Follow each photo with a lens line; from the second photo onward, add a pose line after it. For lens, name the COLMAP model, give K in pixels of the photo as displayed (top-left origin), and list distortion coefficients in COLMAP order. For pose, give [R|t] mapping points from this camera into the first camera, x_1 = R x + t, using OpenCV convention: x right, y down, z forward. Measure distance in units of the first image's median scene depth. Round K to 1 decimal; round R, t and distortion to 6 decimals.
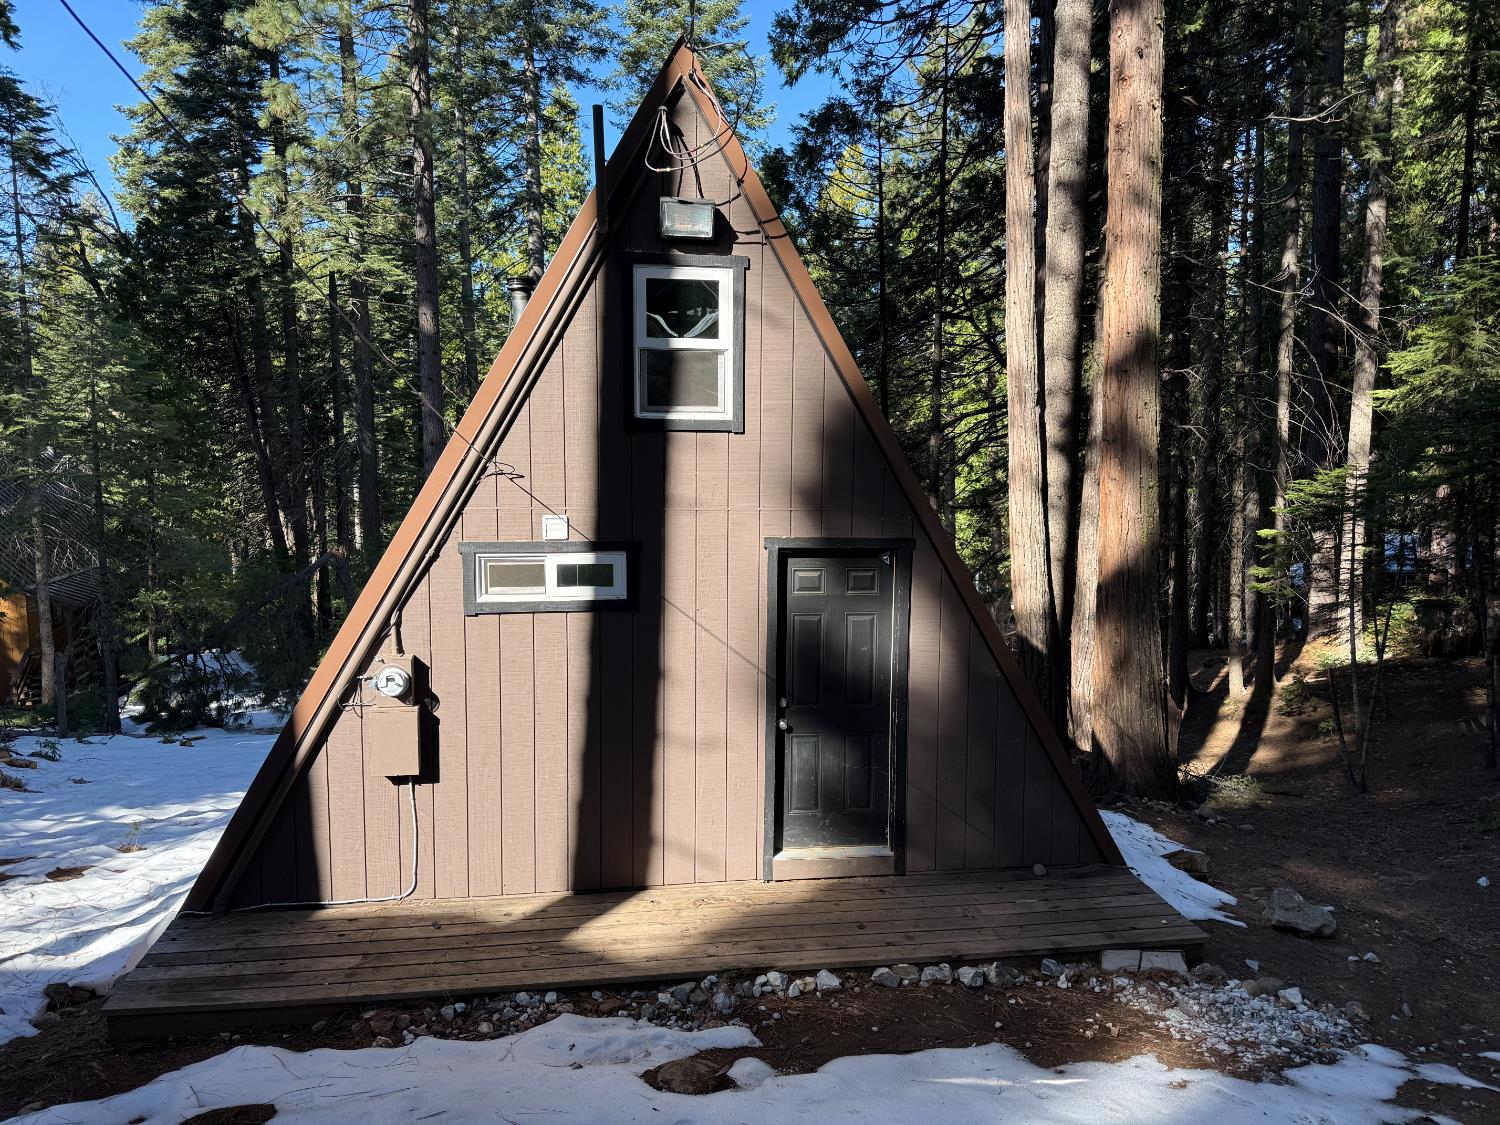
lens RADIAL K [[1048.6, 0, 753.8], [0, 1048.6, 560.7], [0, 0, 1]] dist [0.033010, -0.048844]
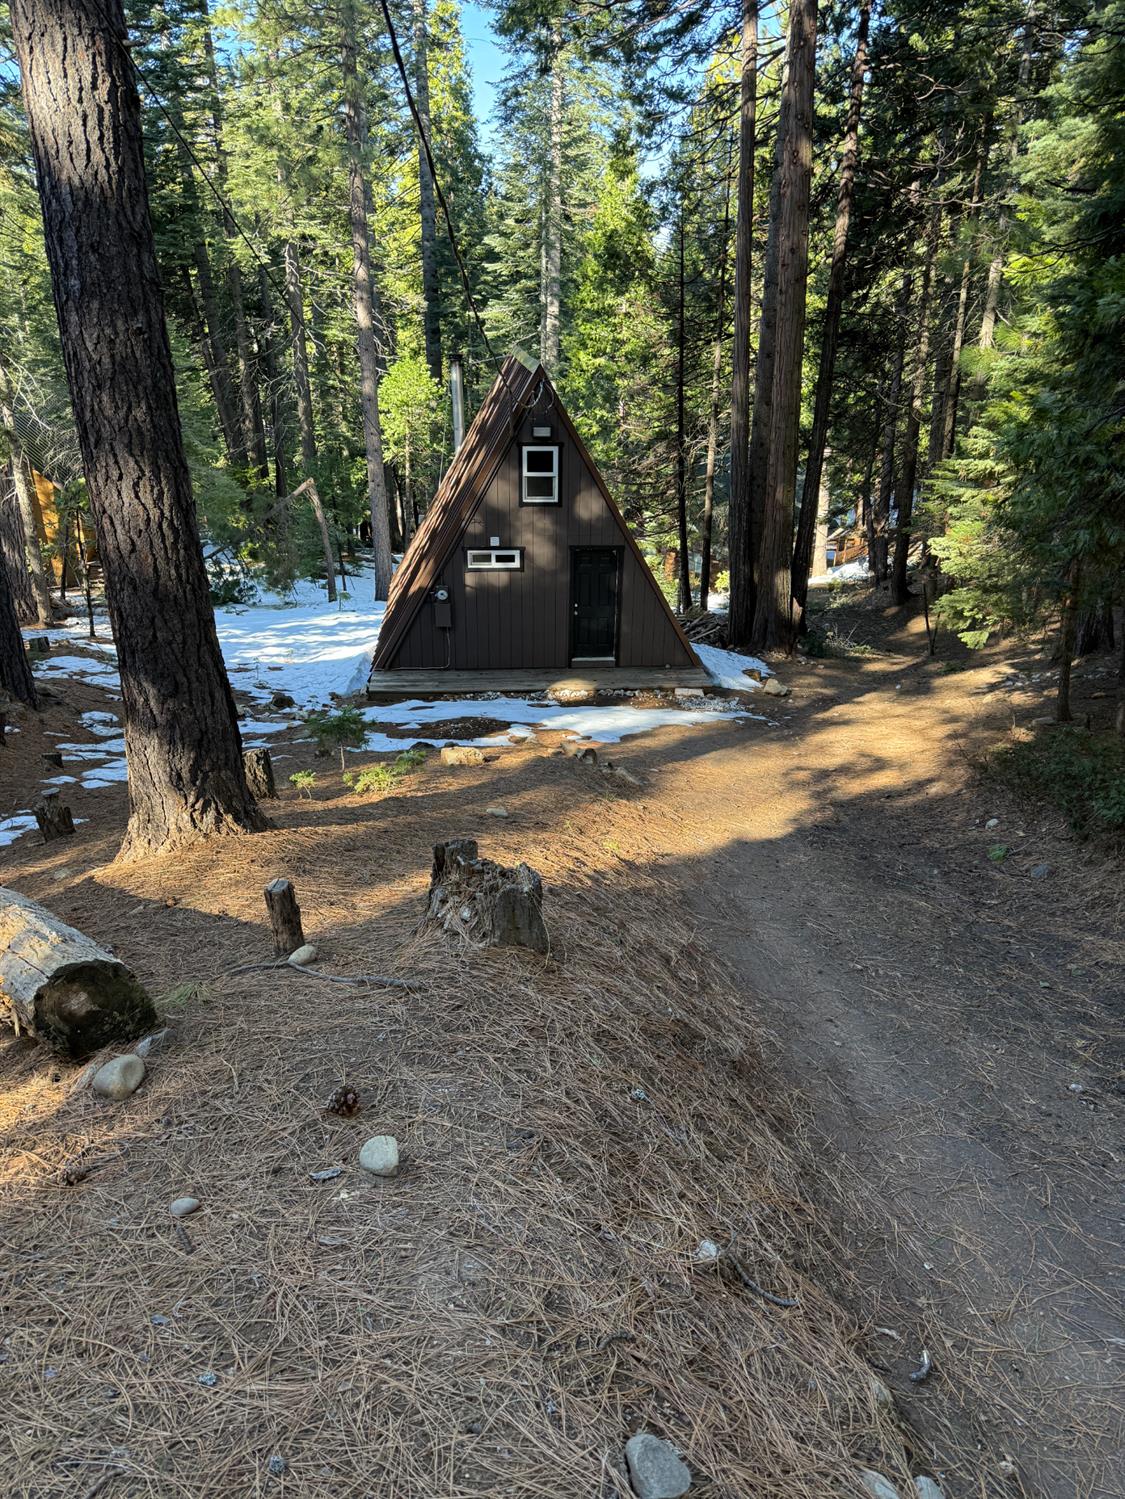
lens RADIAL K [[1047.9, 0, 565.1], [0, 1047.9, 749.8], [0, 0, 1]] dist [0.033010, -0.048844]
pose [[0.997909, 0.028074, -0.058212, 0.181359], [-0.009955, 0.956743, 0.290765, -0.319798], [0.063857, -0.289578, 0.955022, -1.860624]]
